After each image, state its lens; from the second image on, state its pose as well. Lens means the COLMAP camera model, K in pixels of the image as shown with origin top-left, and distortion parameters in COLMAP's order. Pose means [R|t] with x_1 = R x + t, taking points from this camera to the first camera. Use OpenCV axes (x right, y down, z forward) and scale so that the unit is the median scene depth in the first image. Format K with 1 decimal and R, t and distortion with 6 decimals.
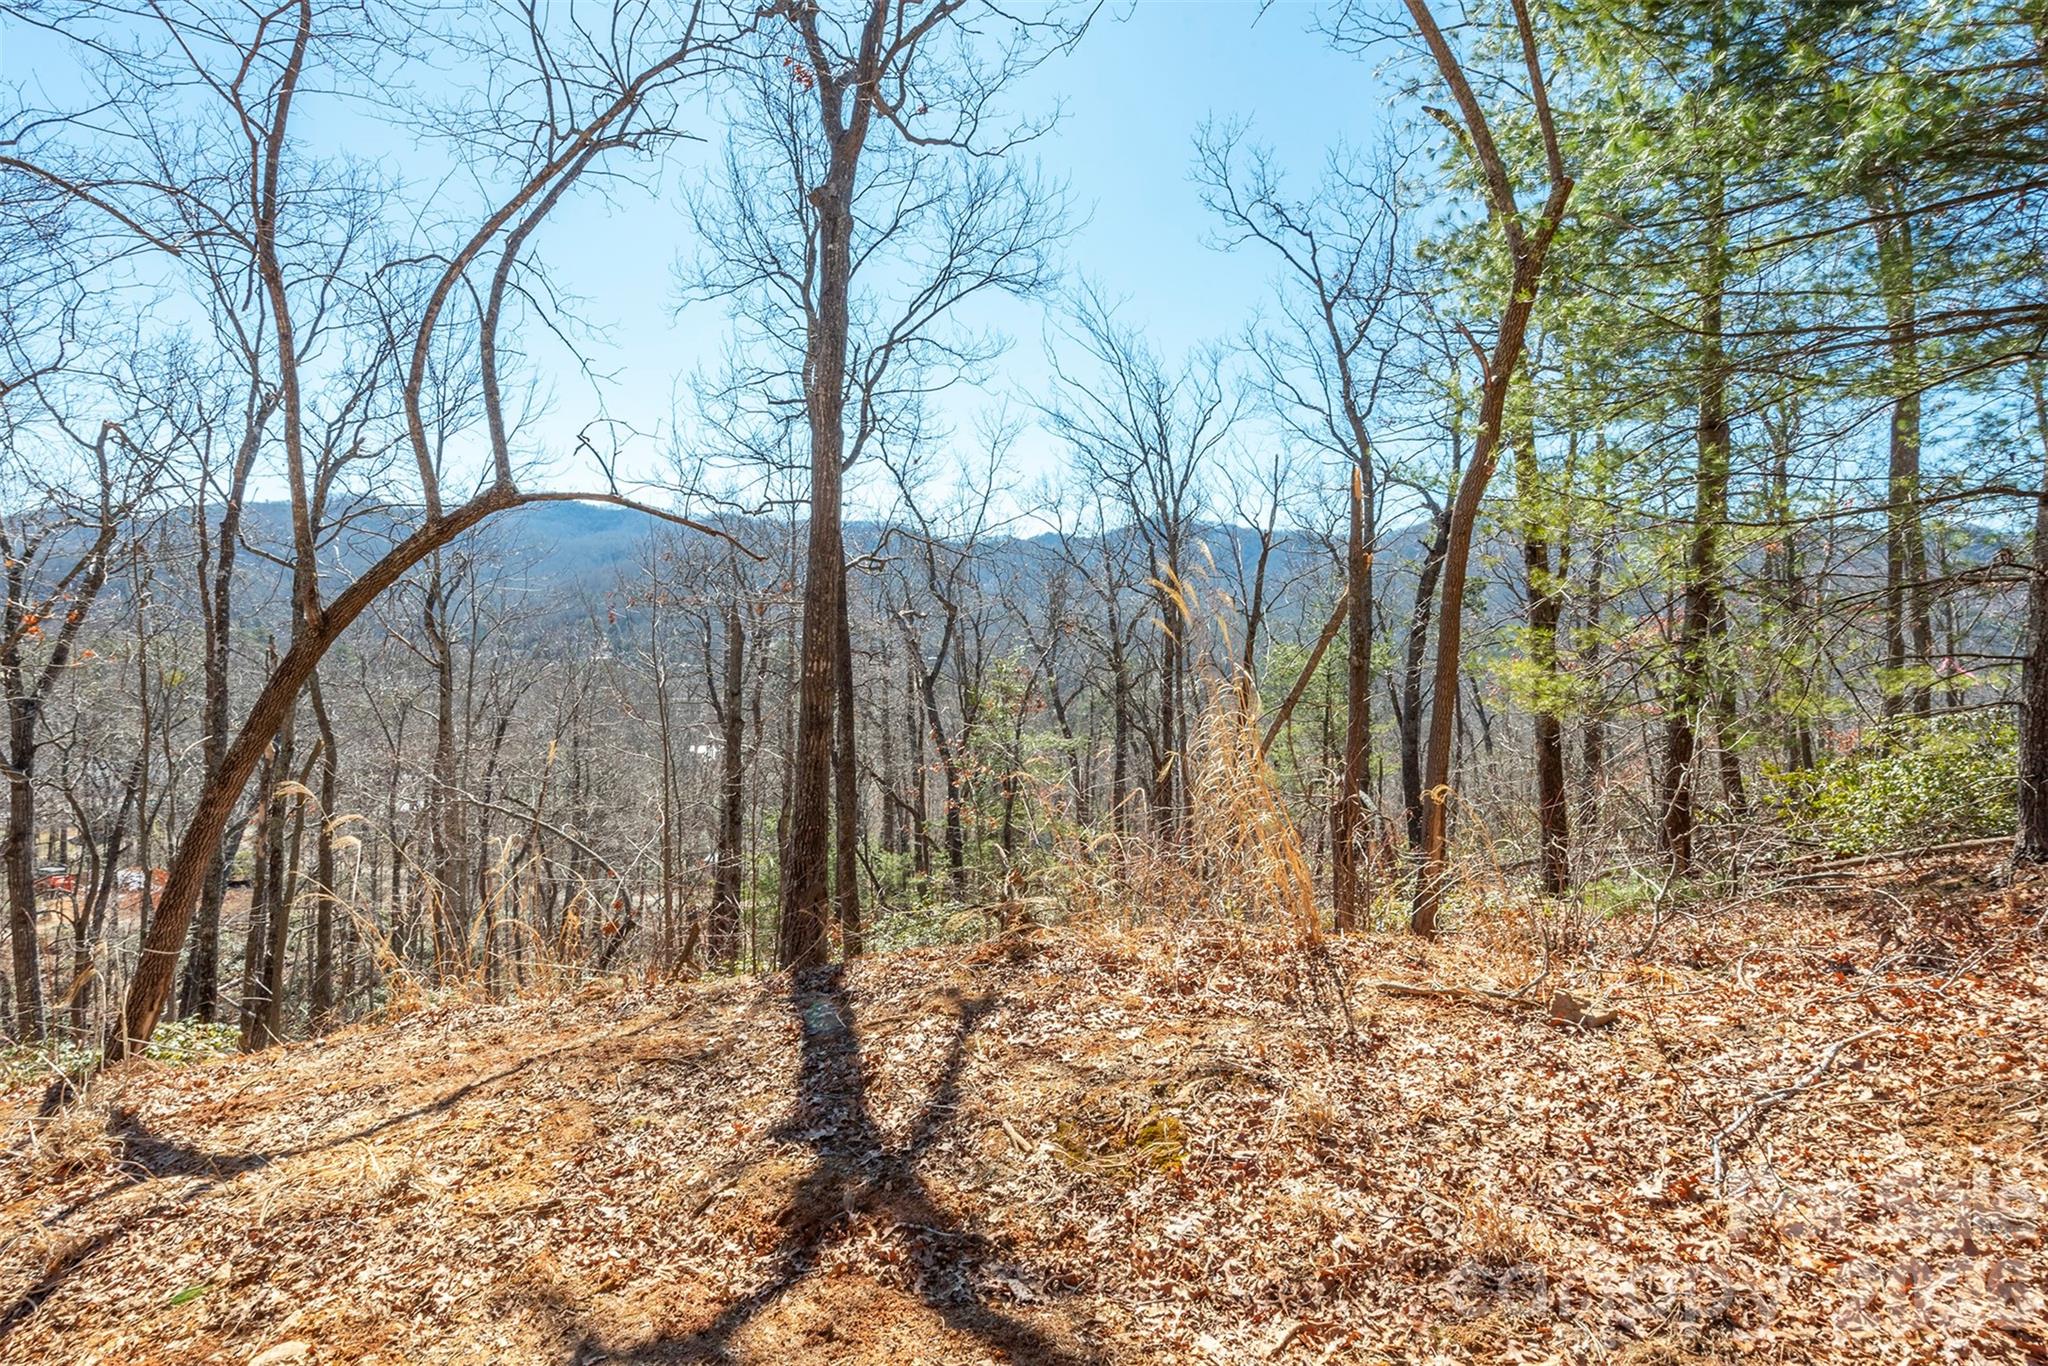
lens RADIAL K [[1057.0, 0, 1024.9], [0, 1057.0, 688.0], [0, 0, 1]] dist [0.010036, -0.002166]
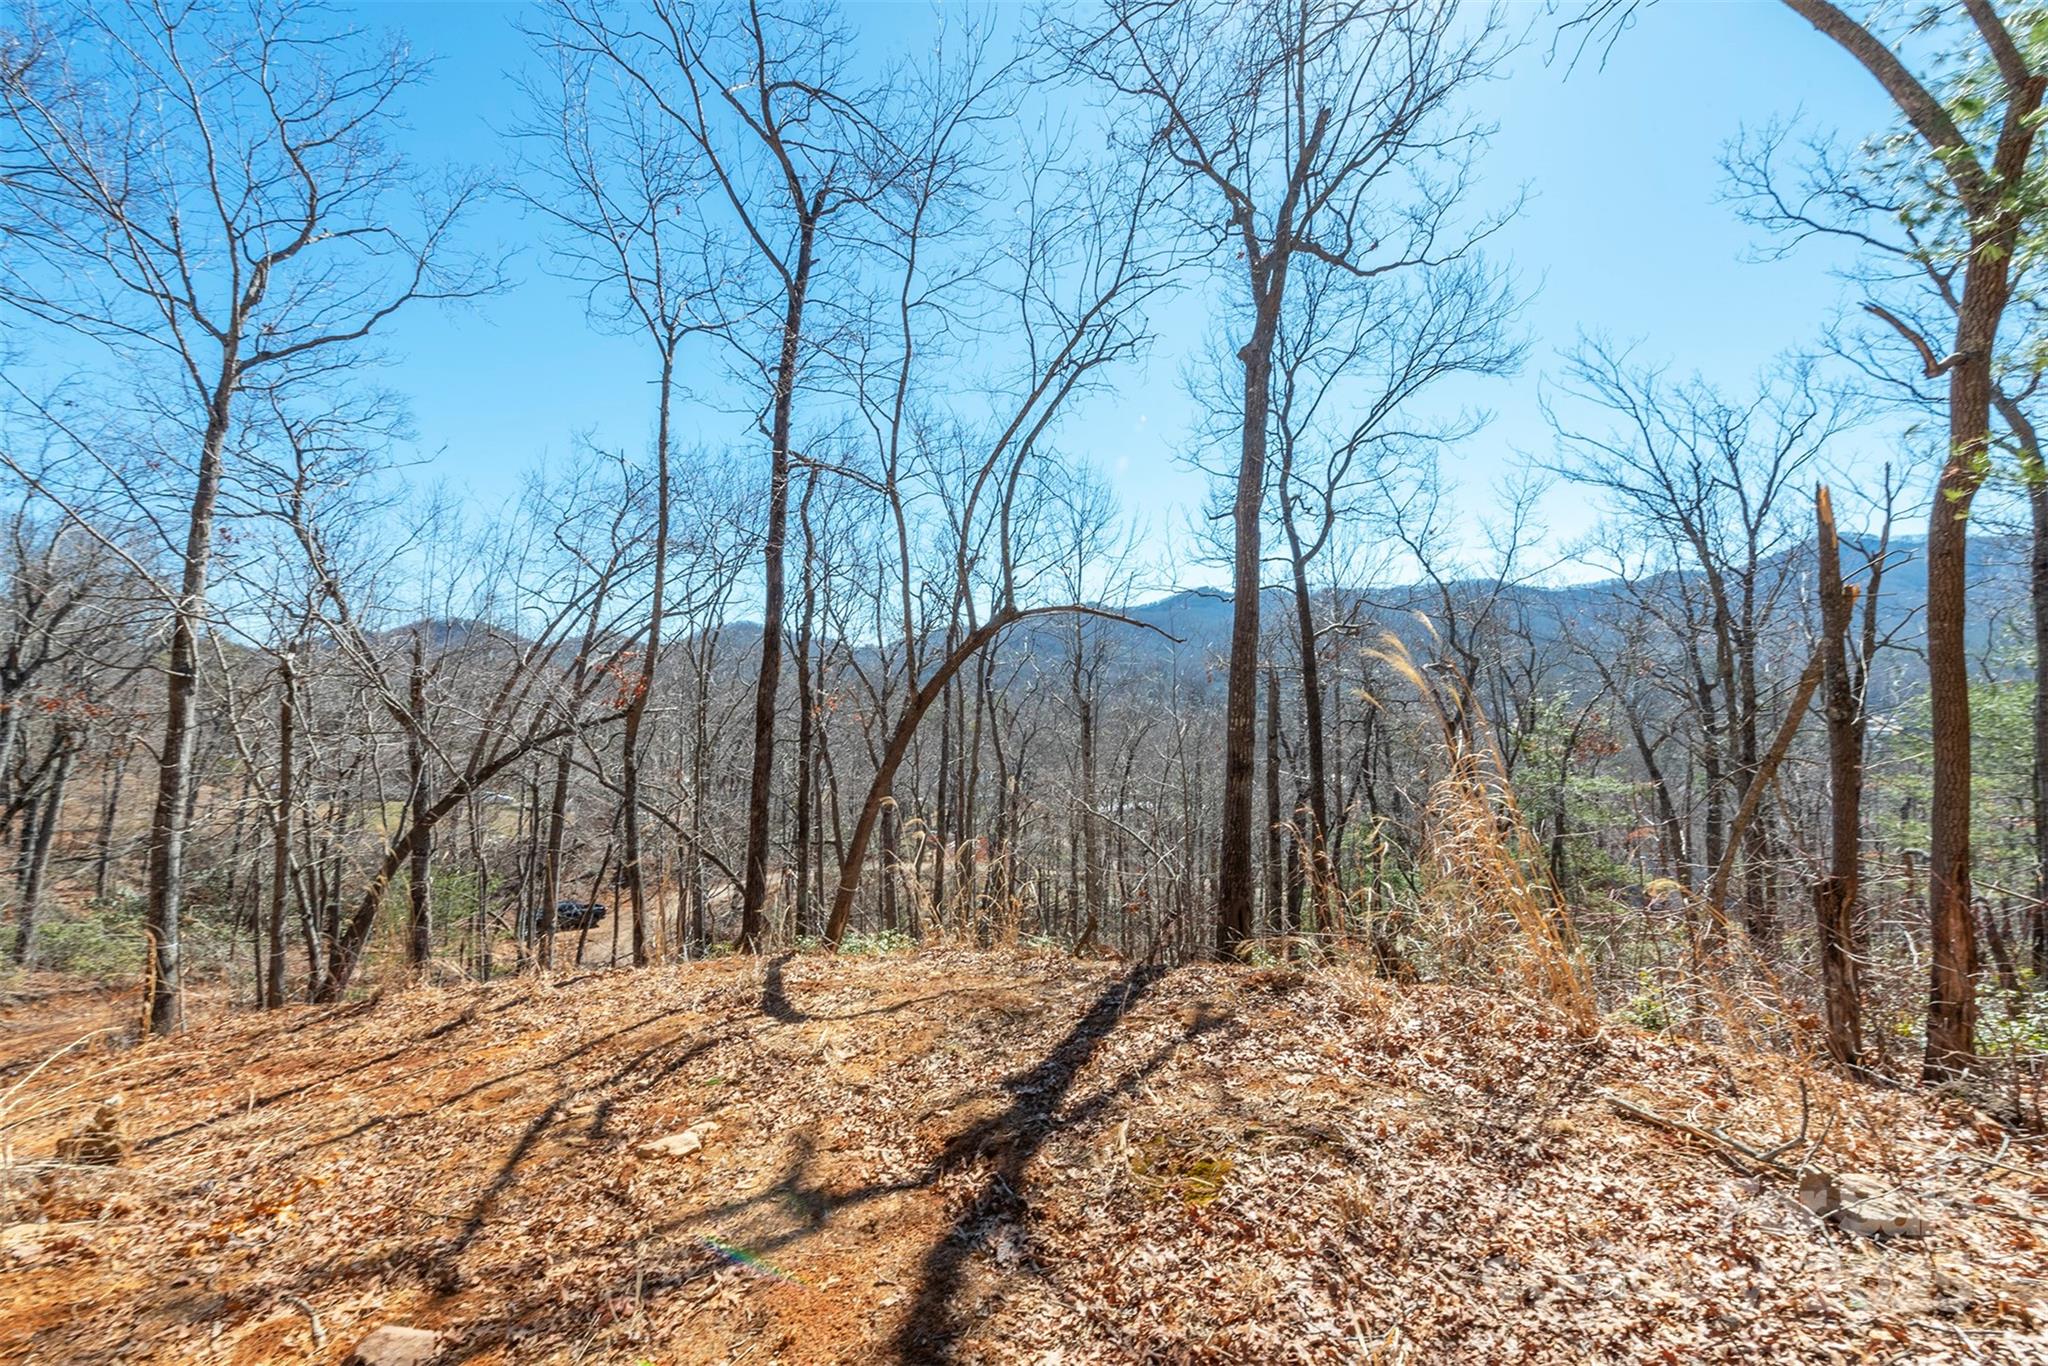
lens RADIAL K [[824.5, 0, 1024.4], [0, 824.5, 683.5], [0, 0, 1]] dist [0.000269, -0.000816]
pose [[0.777176, -0.034449, -0.628340, 0.404457], [0.003867, 0.998743, -0.049974, -0.033676], [0.629272, 0.036409, 0.776332, 0.147572]]
